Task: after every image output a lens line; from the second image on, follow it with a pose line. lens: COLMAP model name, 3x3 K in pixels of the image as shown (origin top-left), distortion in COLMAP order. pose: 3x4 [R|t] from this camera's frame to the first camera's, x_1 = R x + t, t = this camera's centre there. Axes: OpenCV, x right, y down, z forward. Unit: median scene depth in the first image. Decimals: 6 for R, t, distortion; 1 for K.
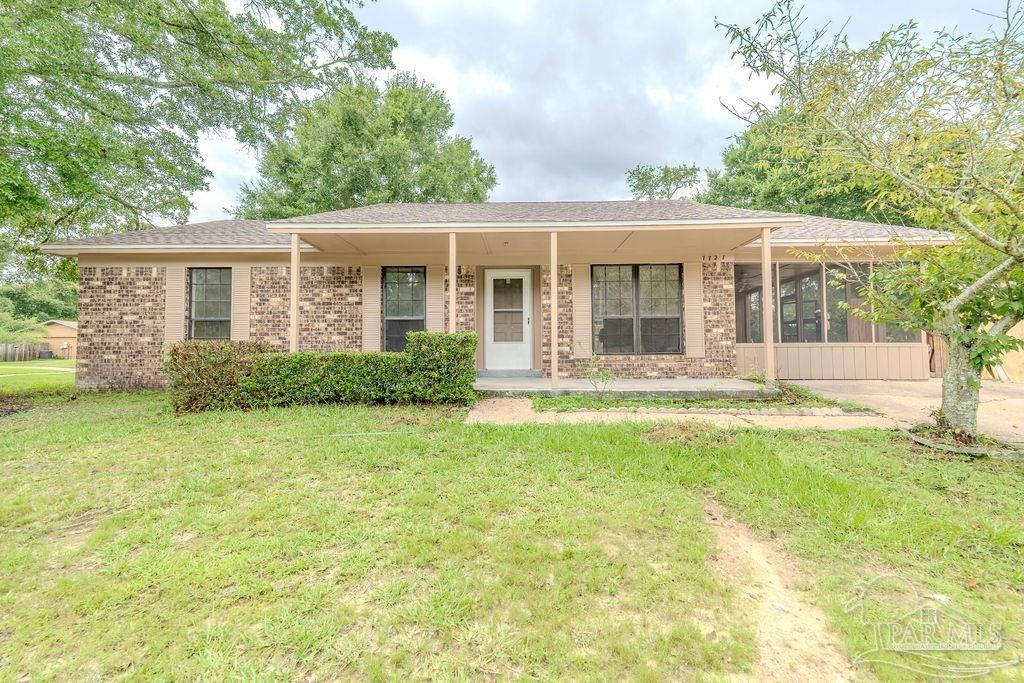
lens RADIAL K [[459.5, 0, 512.0], [0, 459.5, 341.5], [0, 0, 1]] dist [0.009164, 0.000210]
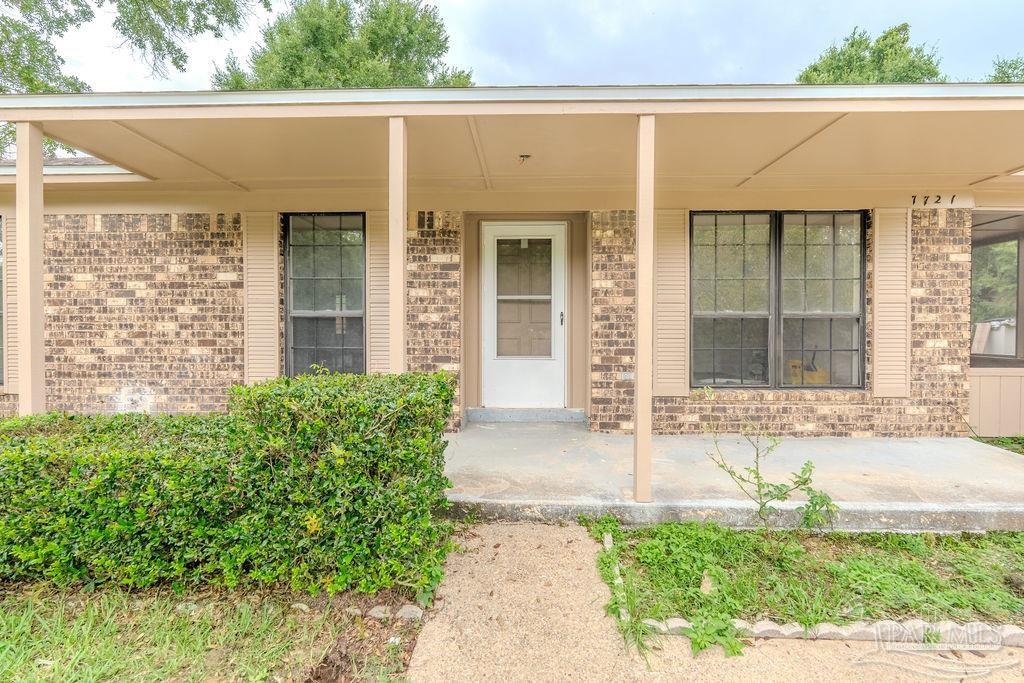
lens RADIAL K [[465.0, 0, 512.0], [0, 465.0, 341.5], [0, 0, 1]] dist [-0.016665, -0.000083]
pose [[0.999925, 0.007740, -0.009517, -0.017905], [-0.007171, 0.998267, 0.058414, -0.051735], [0.009953, -0.058341, 0.998247, 0.477962]]
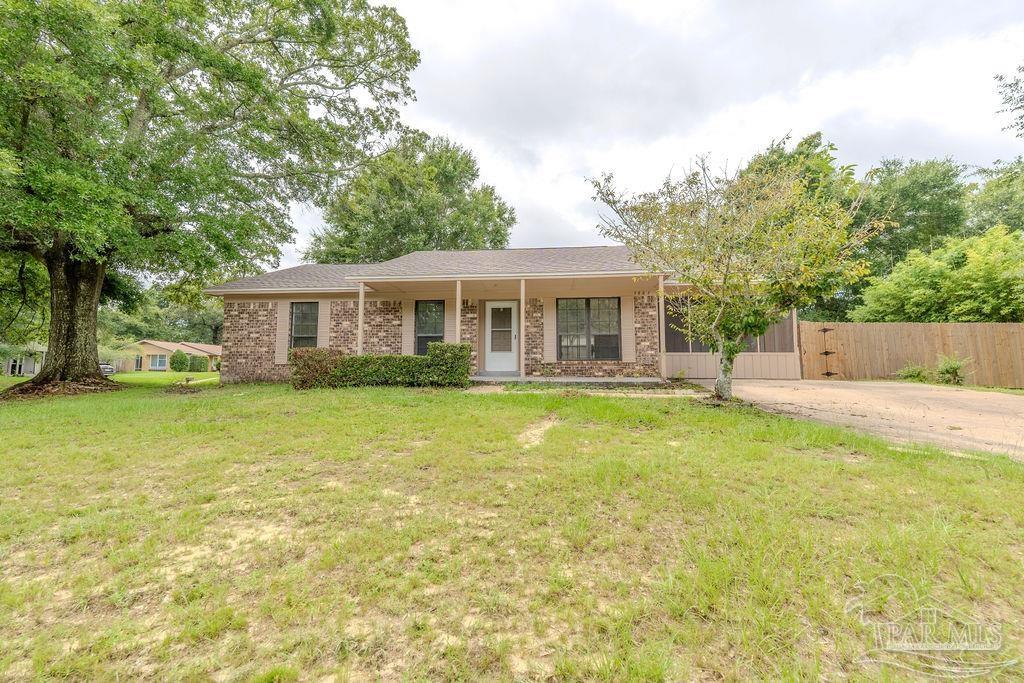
lens RADIAL K [[457.0, 0, 512.0], [0, 457.0, 341.5], [0, 0, 1]] dist [0.000234, 0.000217]
pose [[0.996719, -0.000168, -0.080944, 0.147476], [-0.003405, 0.999026, -0.043998, 0.033104], [0.080873, 0.044129, 0.995747, -0.438713]]
